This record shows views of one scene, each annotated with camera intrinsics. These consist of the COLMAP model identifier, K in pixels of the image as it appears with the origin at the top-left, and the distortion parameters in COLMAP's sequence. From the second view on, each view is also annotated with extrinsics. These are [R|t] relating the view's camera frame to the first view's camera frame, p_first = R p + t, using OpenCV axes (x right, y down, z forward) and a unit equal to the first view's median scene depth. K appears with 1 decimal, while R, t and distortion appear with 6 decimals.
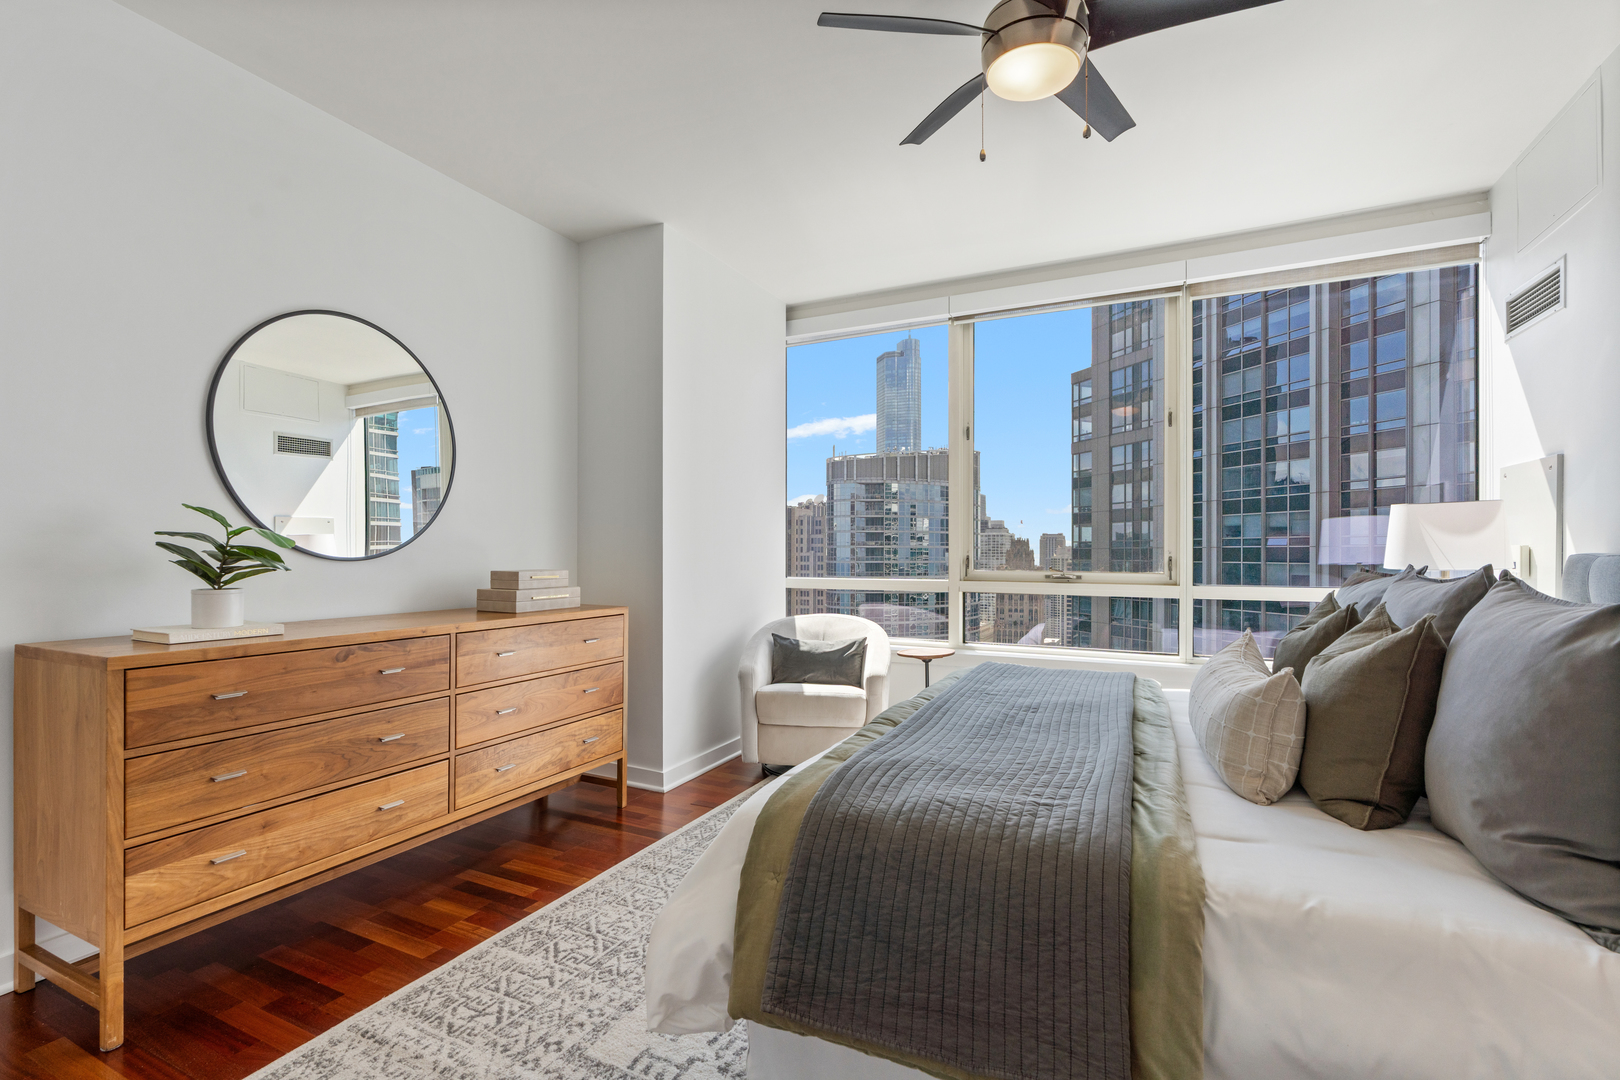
lens RADIAL K [[735.3, 0, 802.0], [0, 735.3, 549.4], [0, 0, 1]] dist [-0.001616, 0.000167]
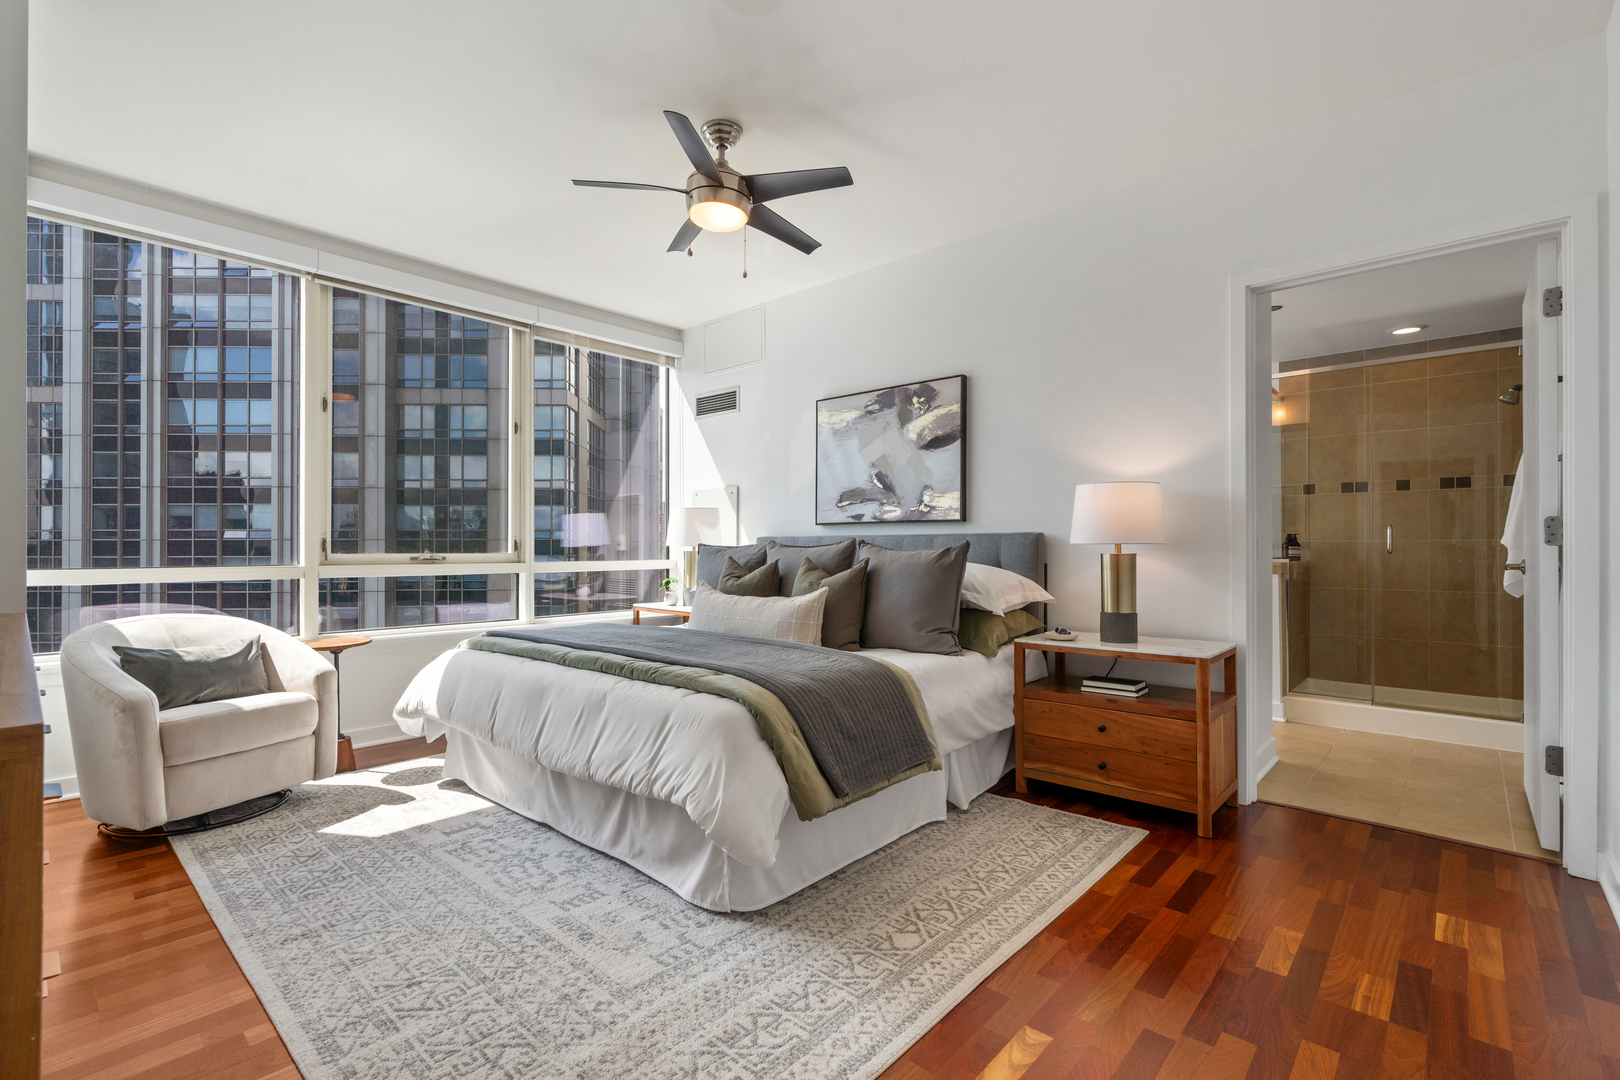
lens RADIAL K [[722.3, 0, 801.9], [0, 722.3, 541.2], [0, 0, 1]] dist [-0.003821, 0.000412]
pose [[0.284974, 0.005376, 0.958520, -0.515541], [-0.002026, 0.999985, -0.005006, 0.017380], [-0.958533, -0.000515, 0.284980, 0.192189]]
